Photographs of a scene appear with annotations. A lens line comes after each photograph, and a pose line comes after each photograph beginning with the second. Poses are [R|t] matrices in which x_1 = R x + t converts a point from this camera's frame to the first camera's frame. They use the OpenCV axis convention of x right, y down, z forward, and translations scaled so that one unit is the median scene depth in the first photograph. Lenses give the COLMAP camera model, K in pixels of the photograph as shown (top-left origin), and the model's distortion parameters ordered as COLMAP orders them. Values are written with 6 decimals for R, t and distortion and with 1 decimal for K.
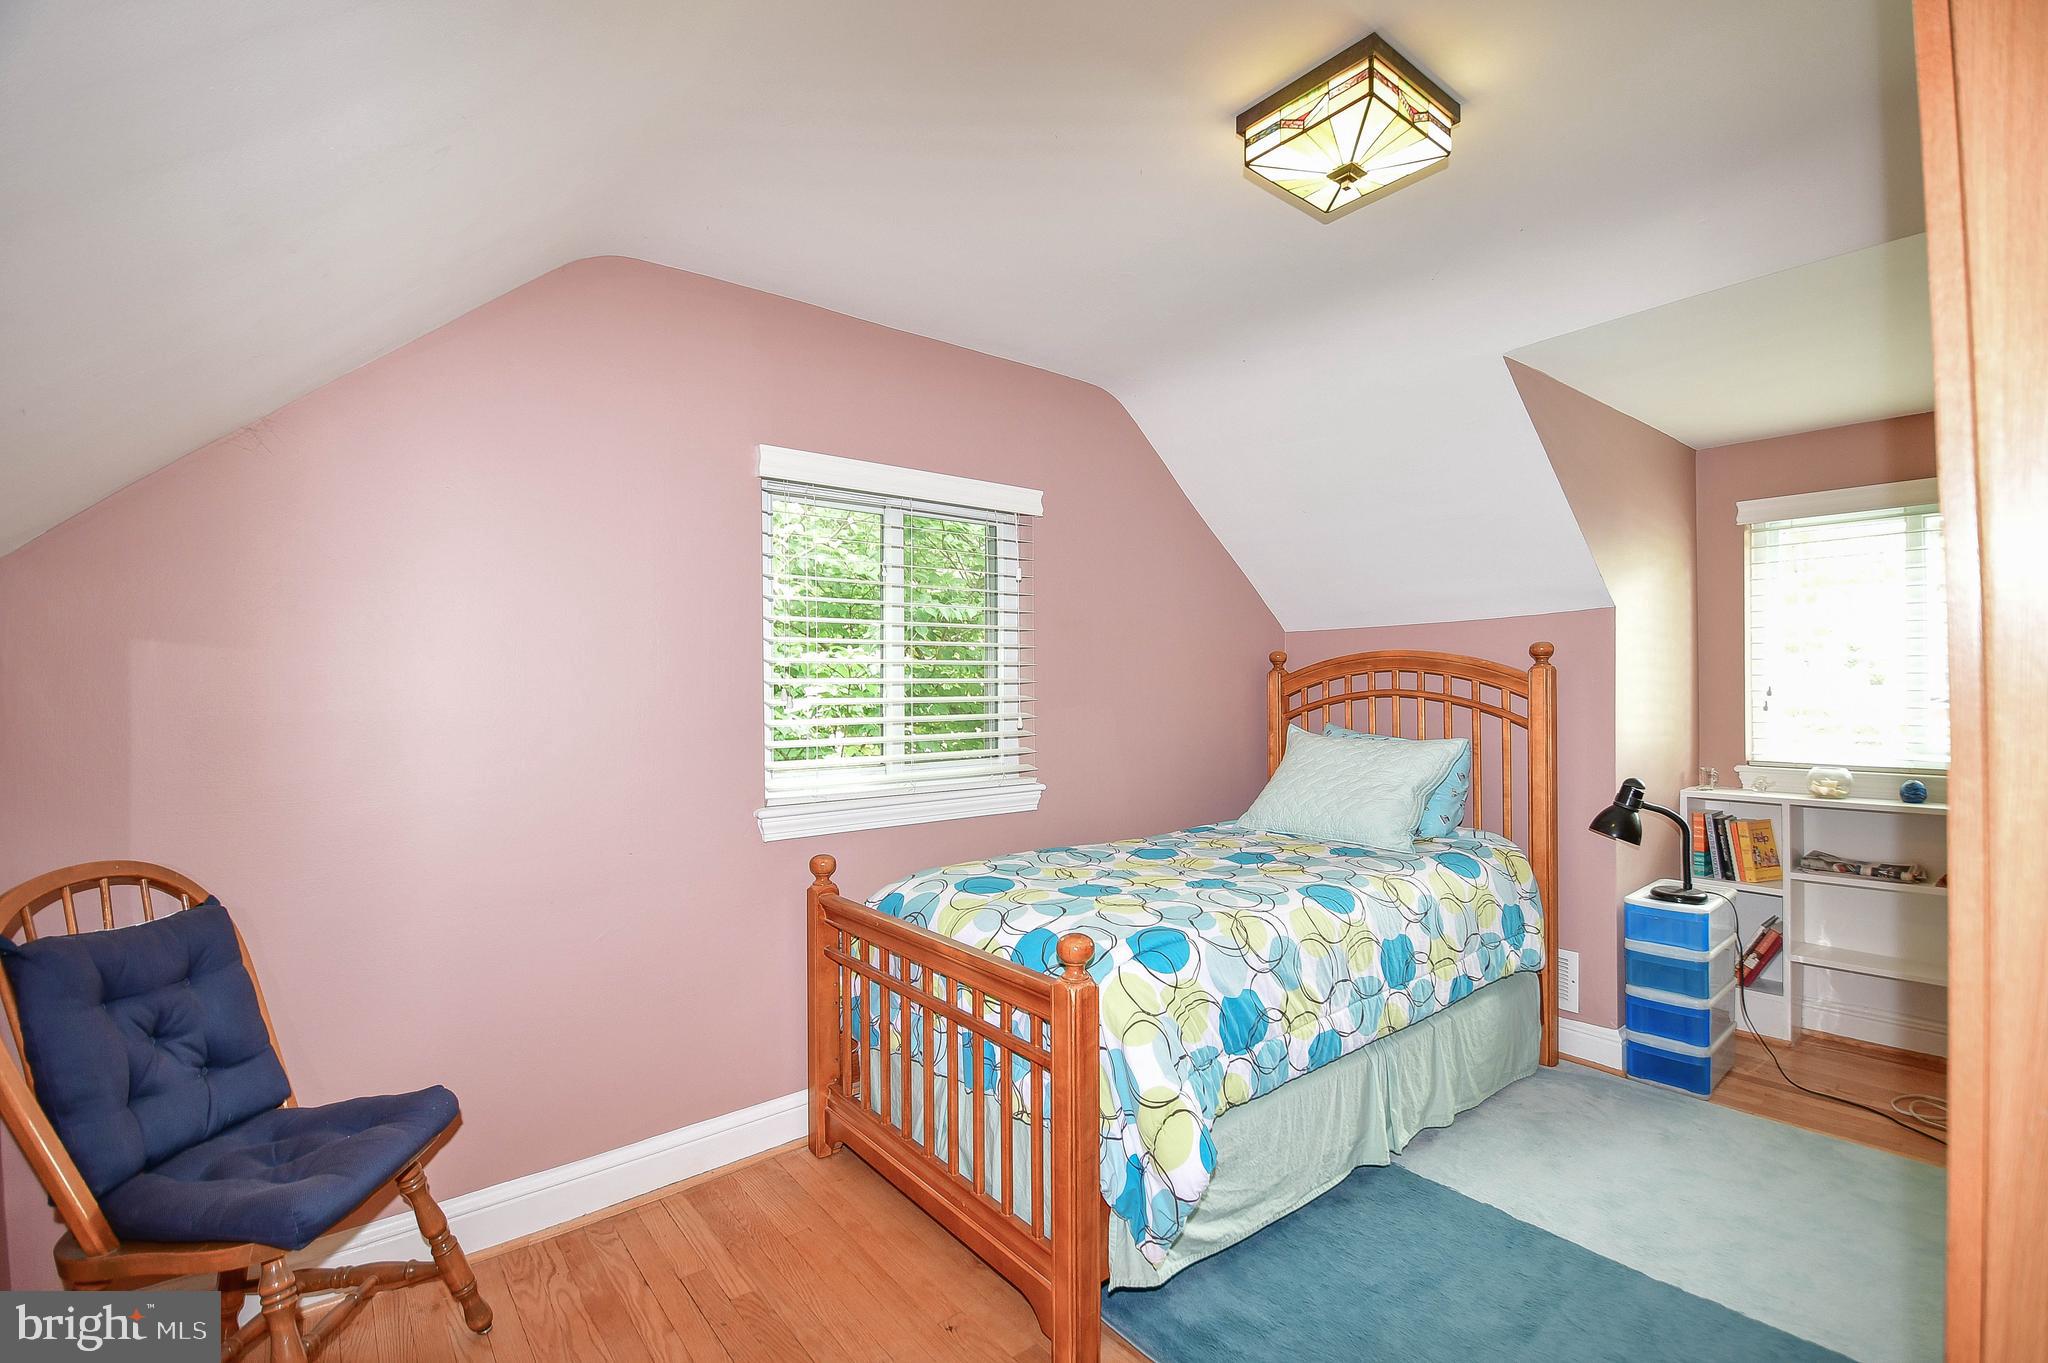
lens RADIAL K [[880.1, 0, 1031.1], [0, 880.1, 689.0], [0, 0, 1]] dist [0.013879, -0.022680]
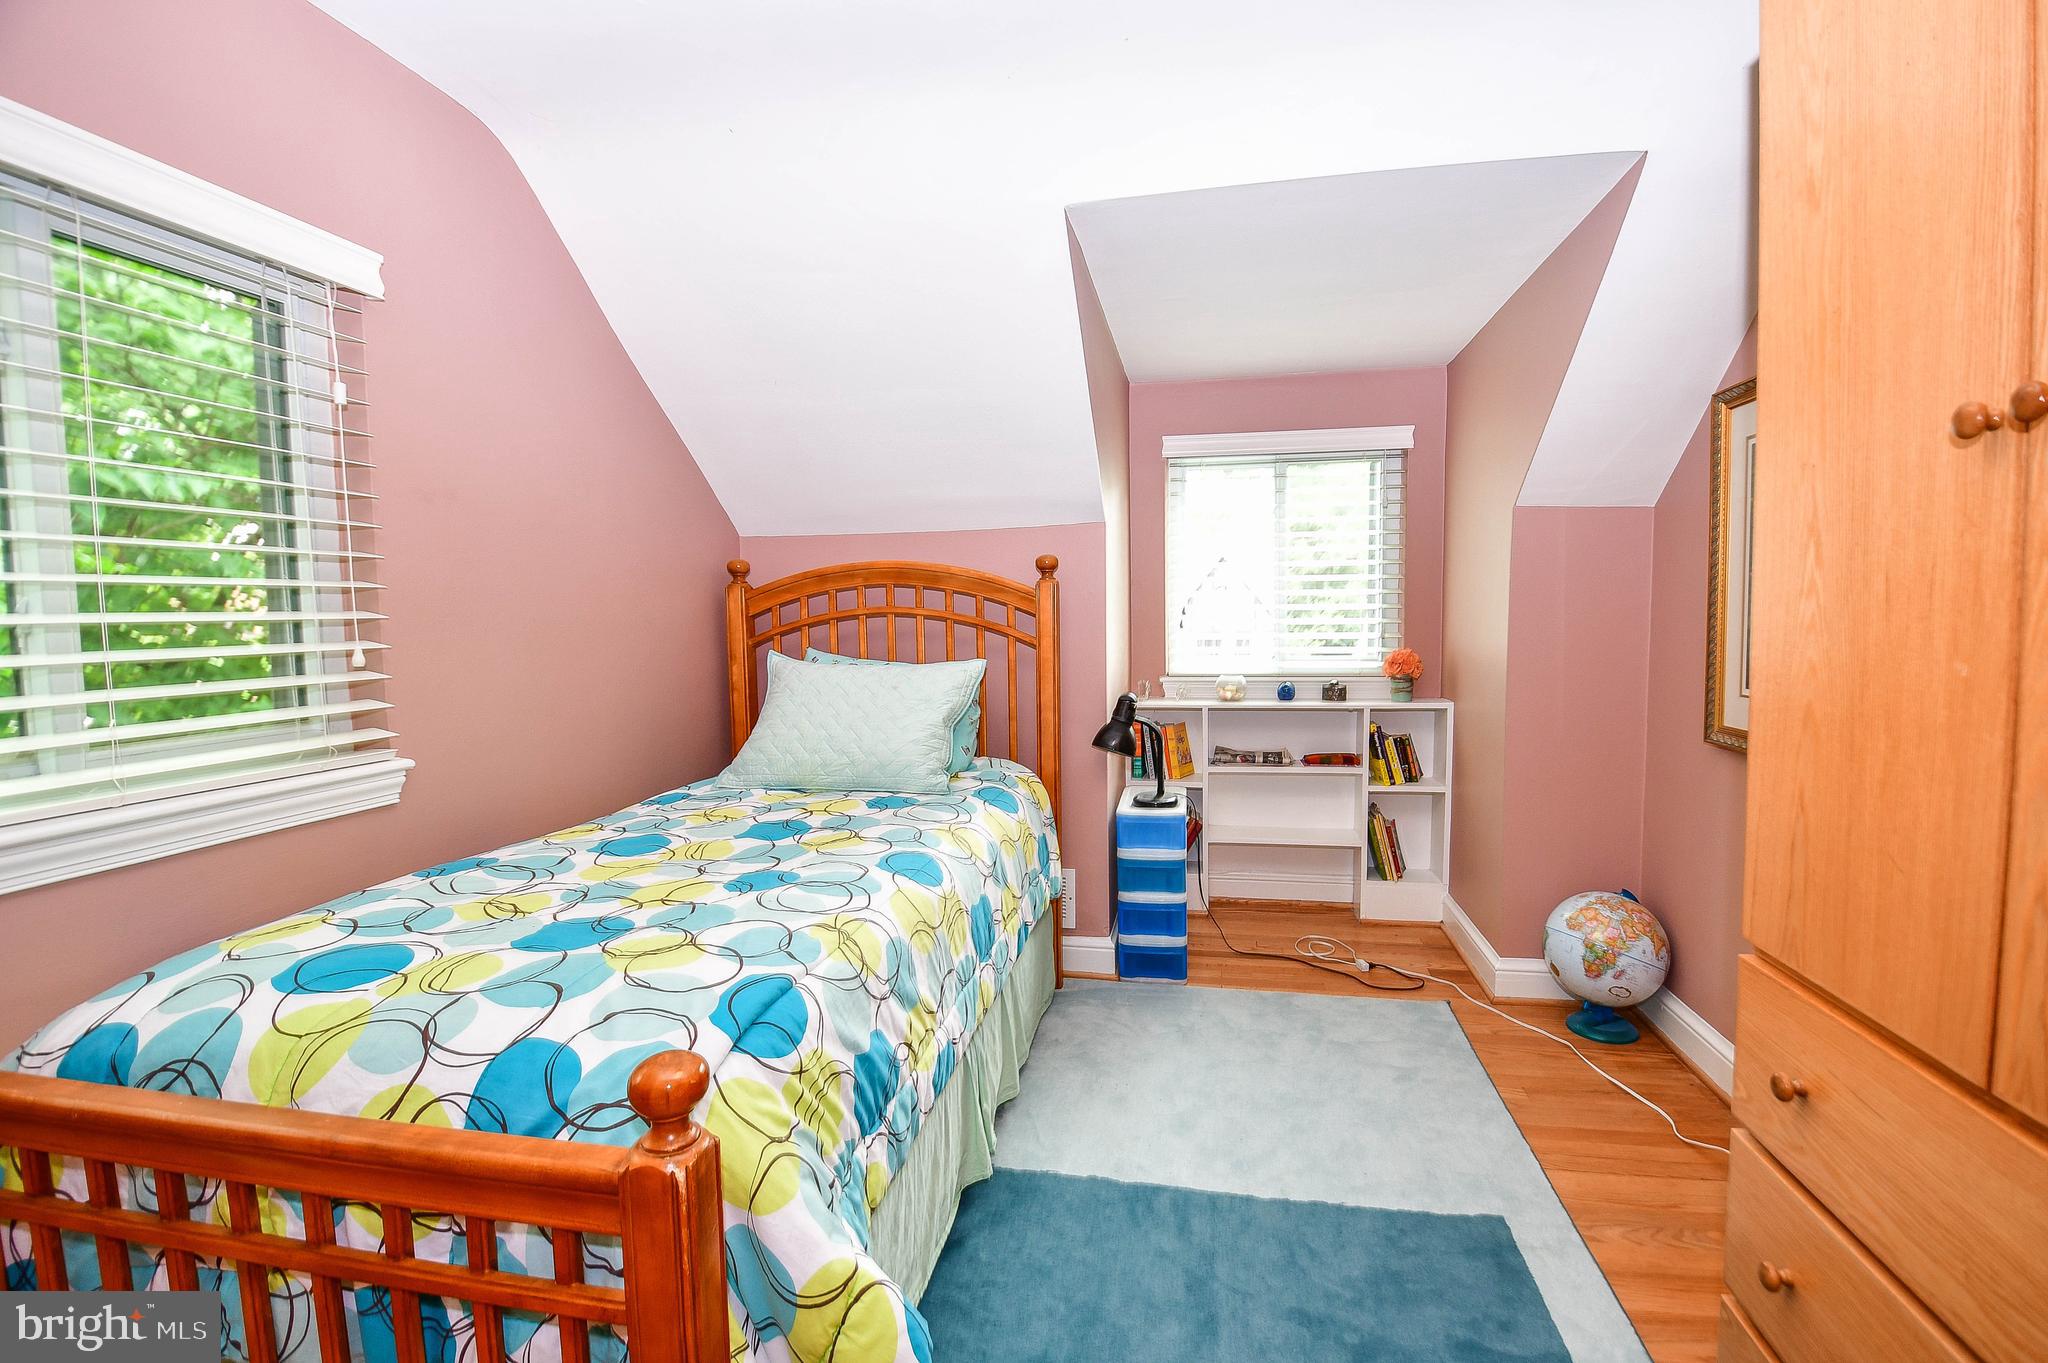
lens RADIAL K [[880.1, 0, 1031.1], [0, 880.1, 689.0], [0, 0, 1]] dist [0.013879, -0.022680]
pose [[0.748252, -0.052953, 0.661298, -0.076096], [0.002830, 0.997055, 0.076636, 0.018223], [-0.663409, -0.055472, 0.746198, 0.320062]]
